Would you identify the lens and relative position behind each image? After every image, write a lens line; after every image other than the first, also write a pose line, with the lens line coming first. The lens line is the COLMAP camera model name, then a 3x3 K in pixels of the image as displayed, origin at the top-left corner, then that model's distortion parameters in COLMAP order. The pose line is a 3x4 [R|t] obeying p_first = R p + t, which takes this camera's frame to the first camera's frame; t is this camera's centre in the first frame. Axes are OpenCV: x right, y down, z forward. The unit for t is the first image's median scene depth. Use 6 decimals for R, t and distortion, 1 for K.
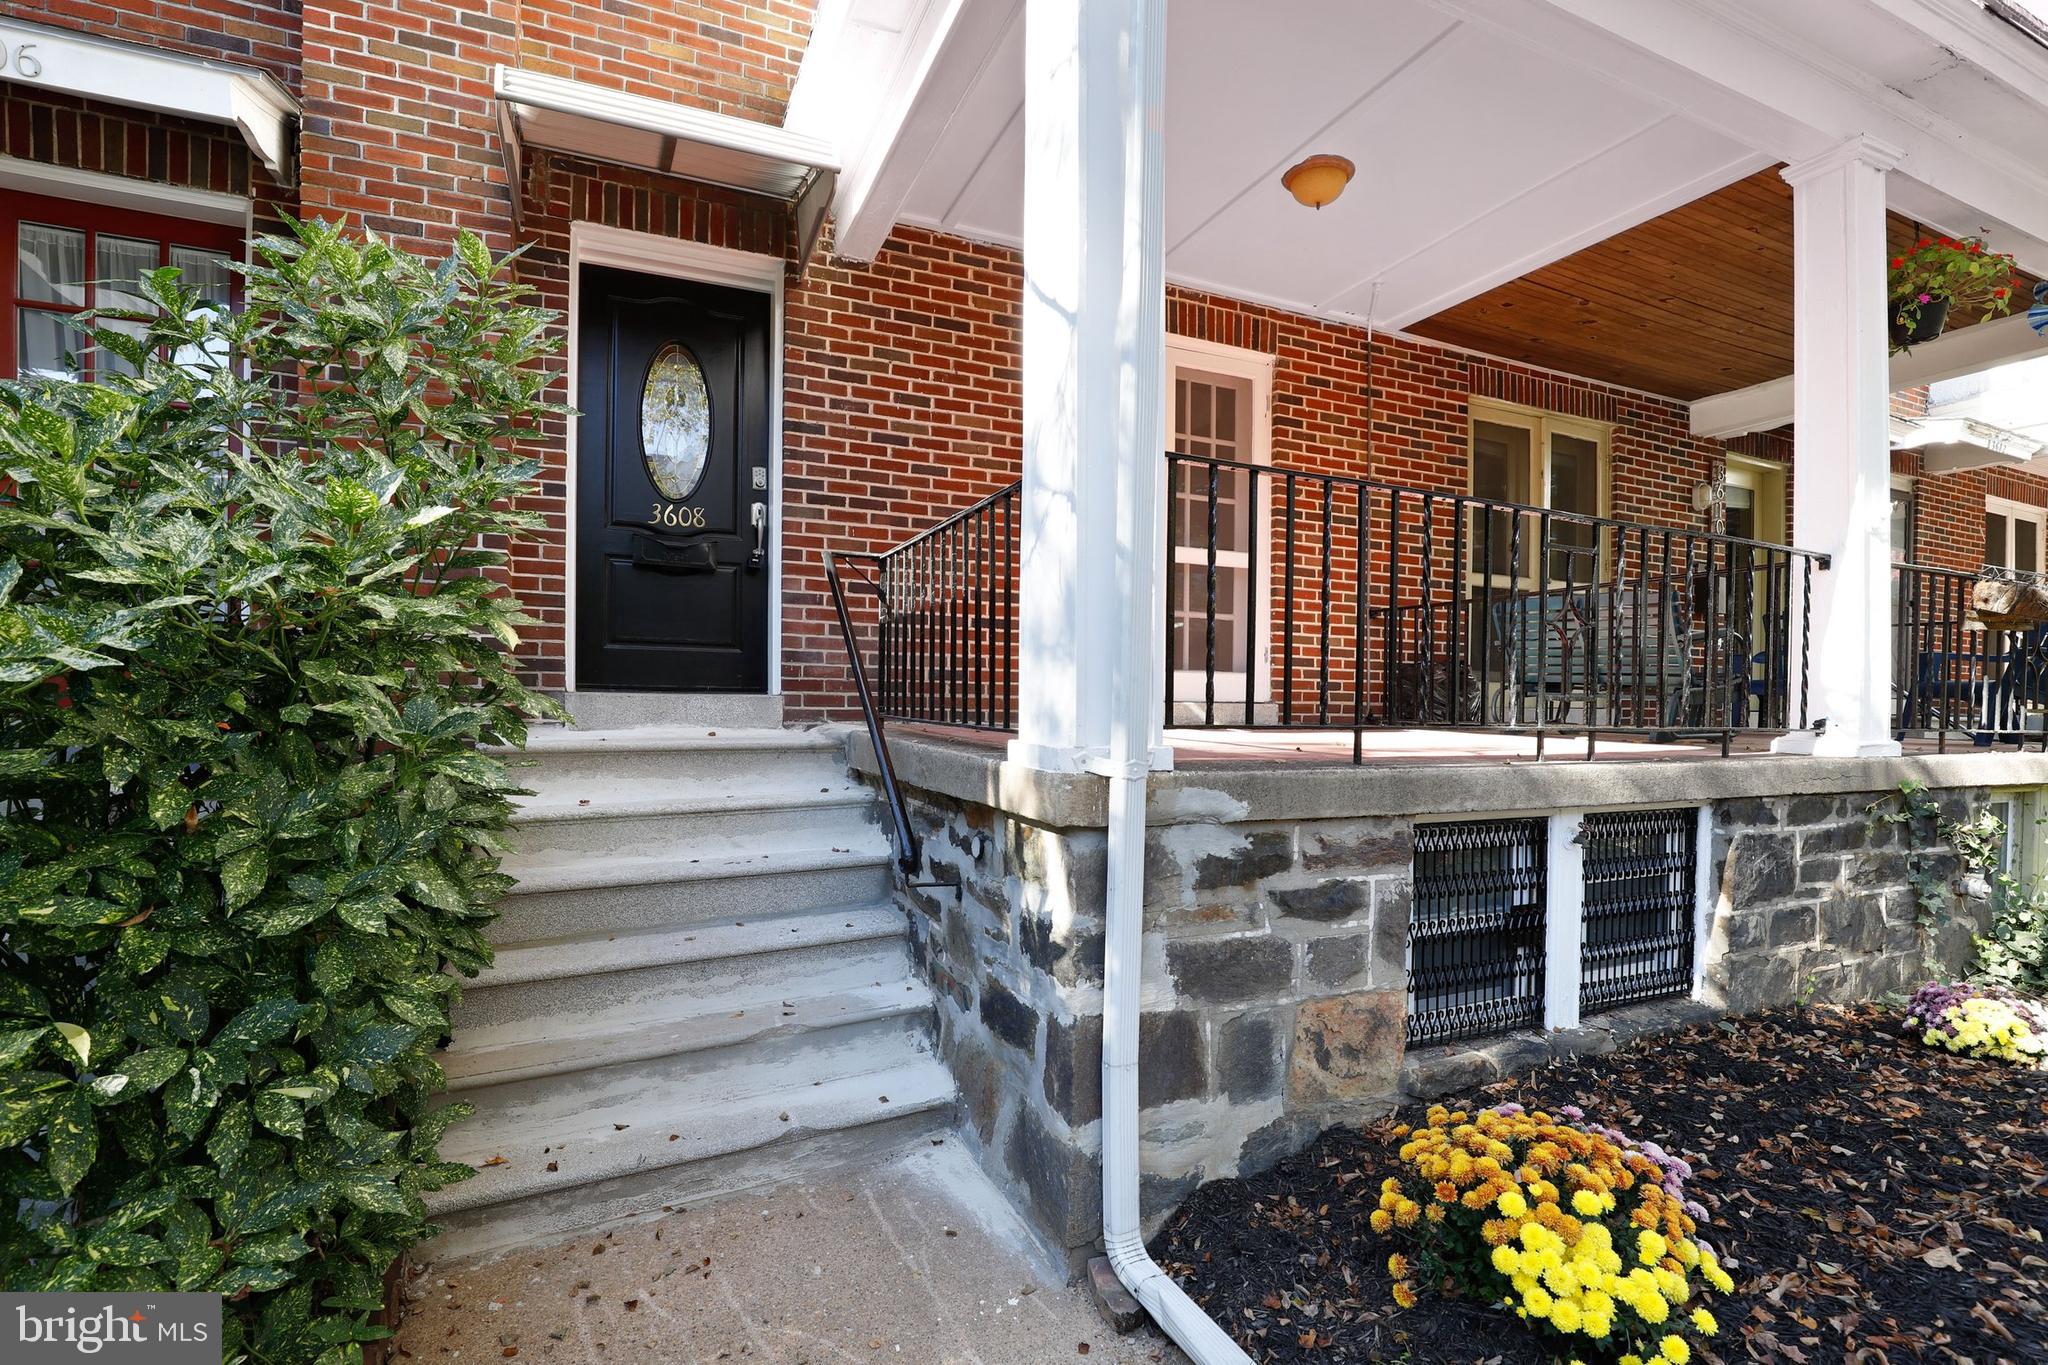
lens RADIAL K [[941.9, 0, 1023.5], [0, 941.9, 703.5], [0, 0, 1]] dist [-0.012035, 0.000991]
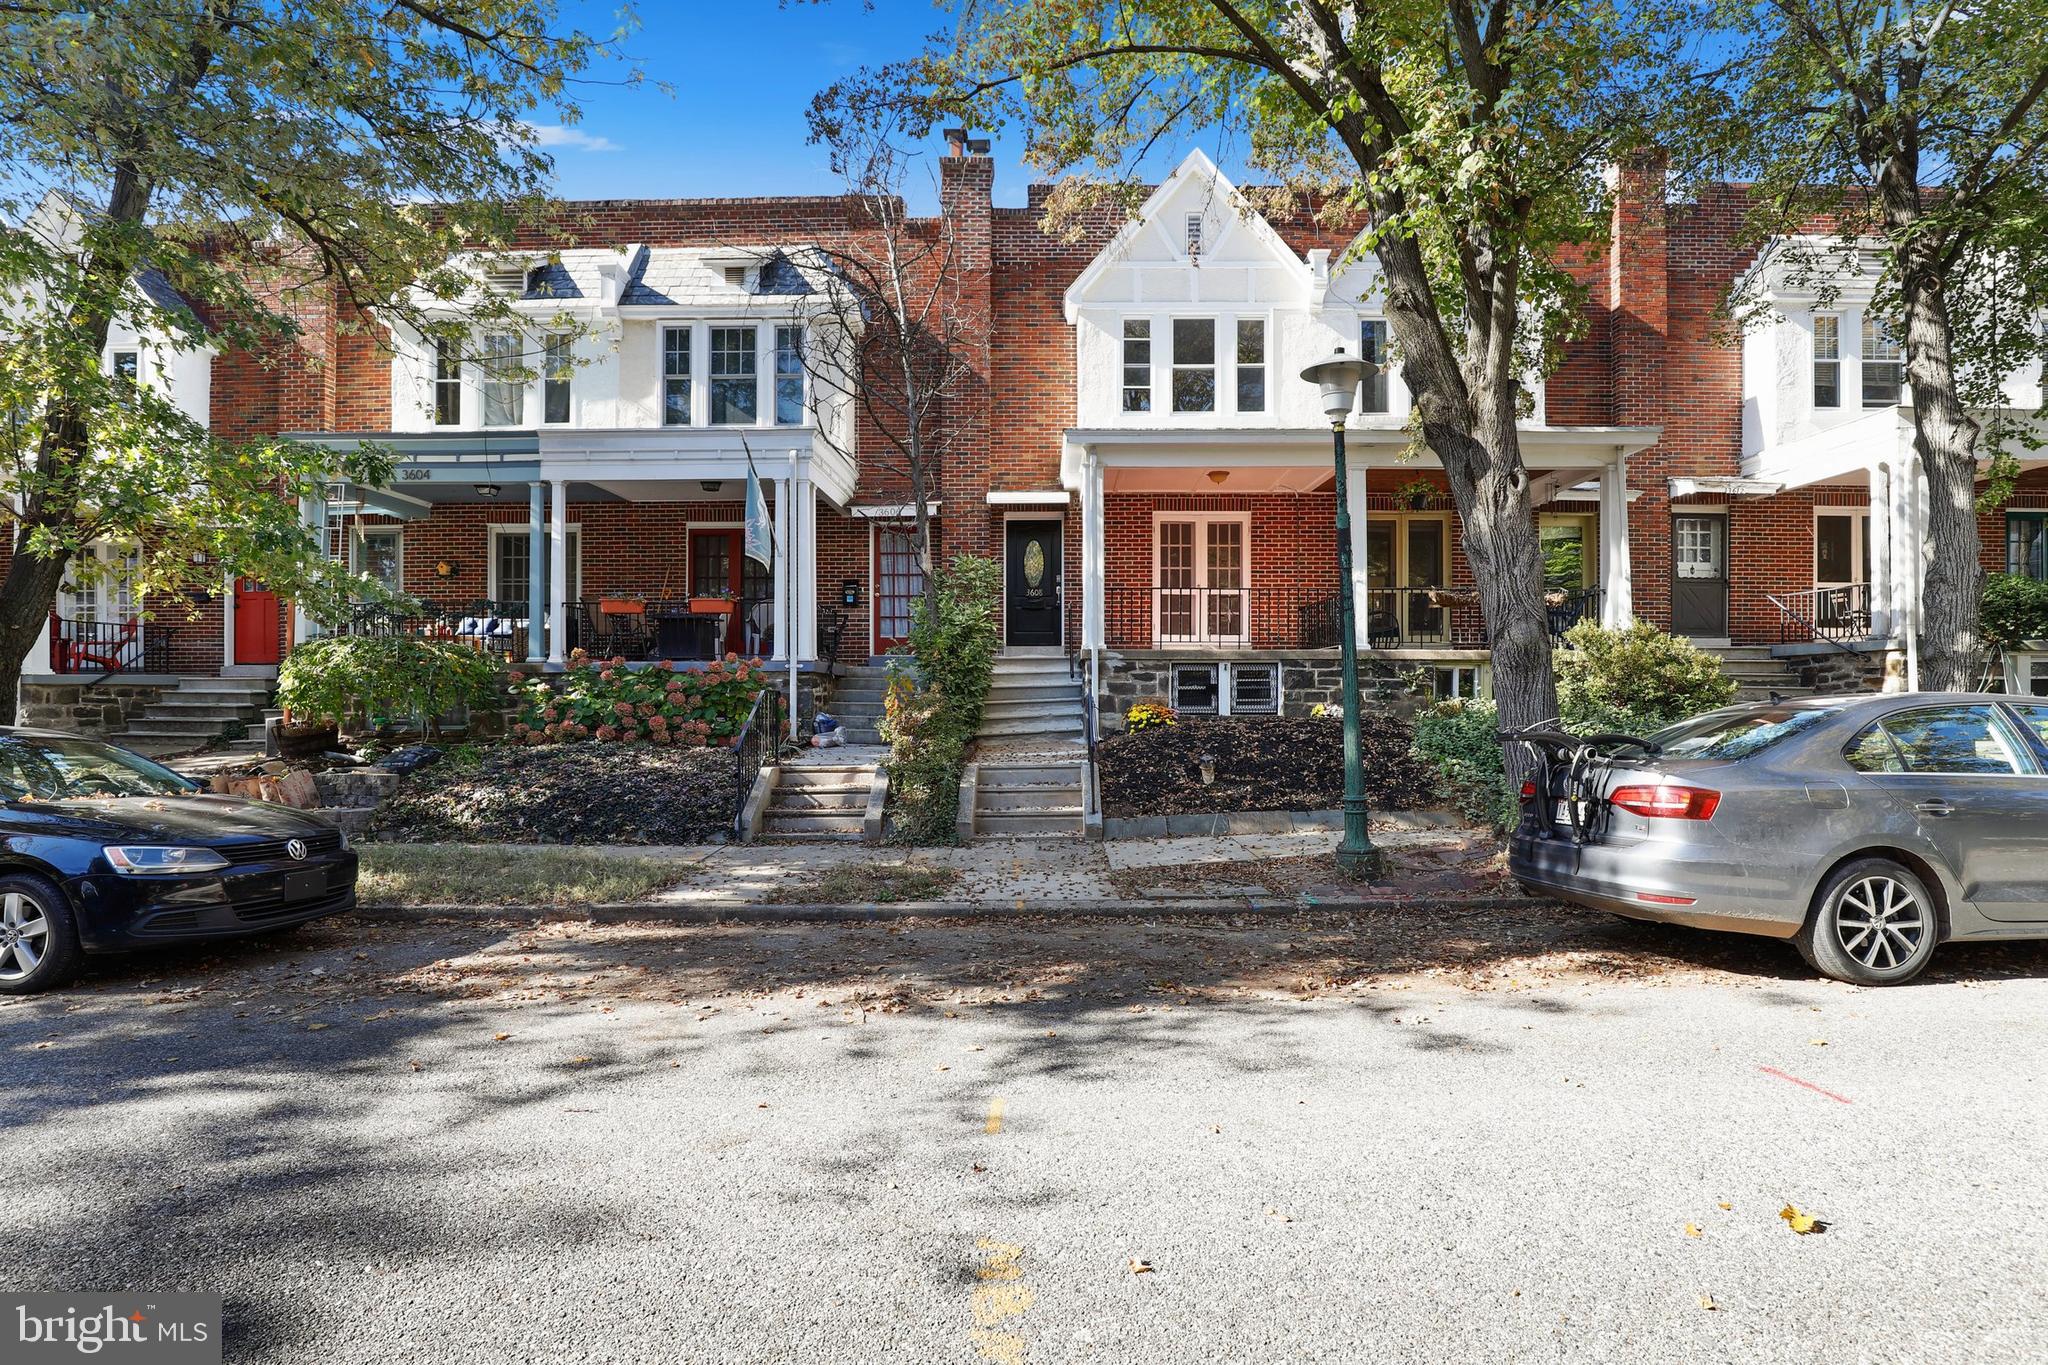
lens RADIAL K [[941.9, 0, 1023.5], [0, 941.9, 703.5], [0, 0, 1]] dist [-0.012035, 0.000991]
pose [[0.906457, -0.010865, -0.422158, 1.229005], [0.009486, 0.999941, -0.005365, 0.252159], [0.422191, 0.000859, 0.906506, -2.485418]]
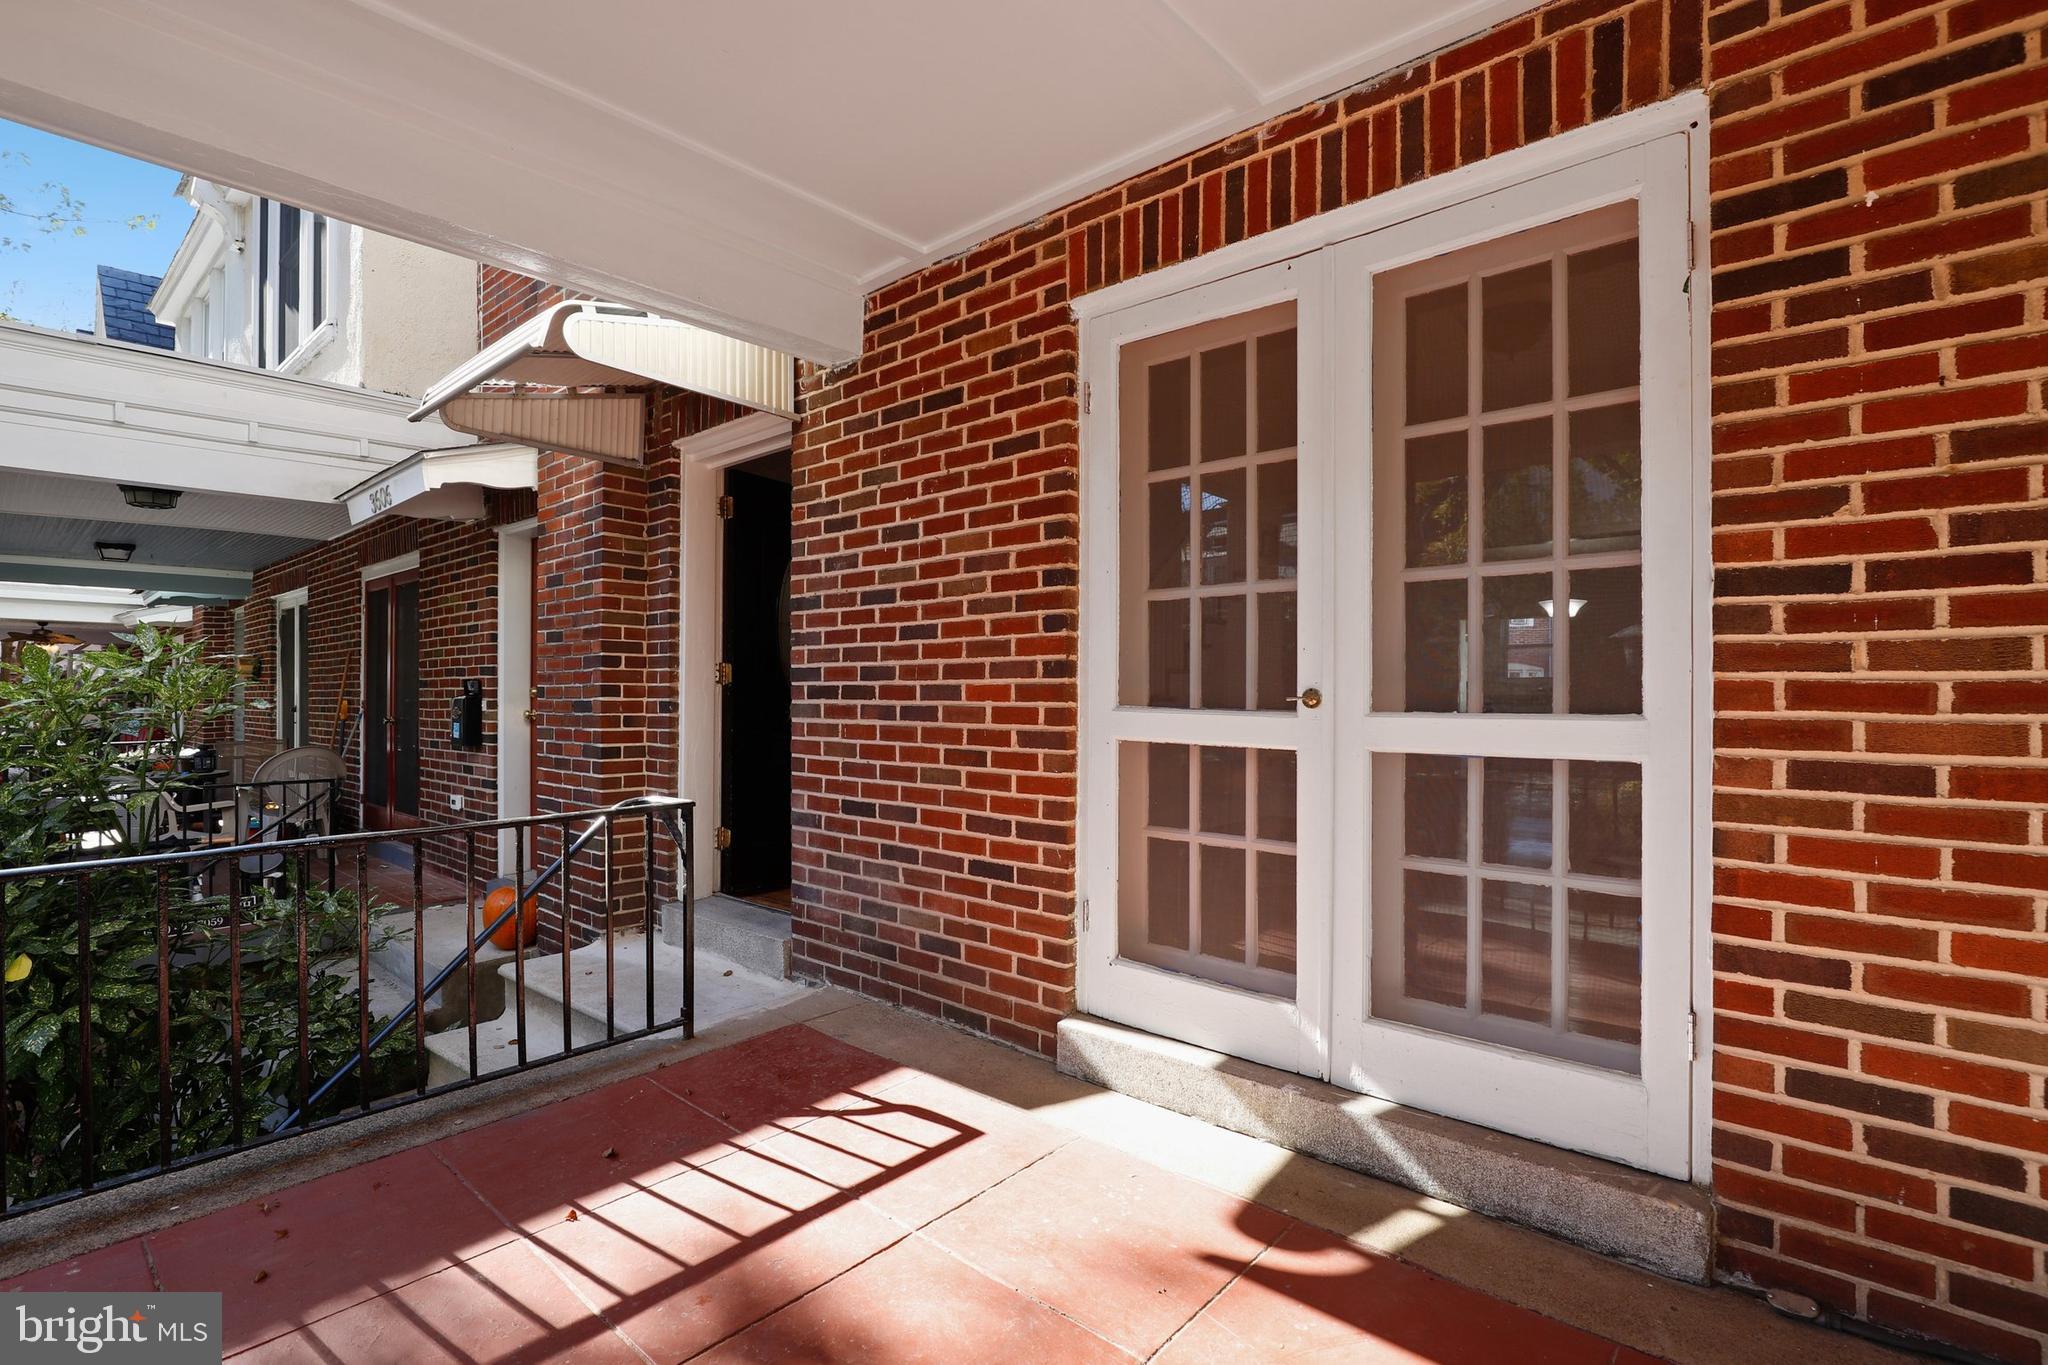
lens RADIAL K [[951.9, 0, 1029.9], [0, 951.9, 716.2], [0, 0, 1]] dist [-0.016324, 0.000858]
pose [[0.420437, -0.002714, -0.907318, 0.717580], [-0.012542, 0.999883, -0.008803, -0.244712], [0.907235, 0.015081, 0.420354, 1.053299]]
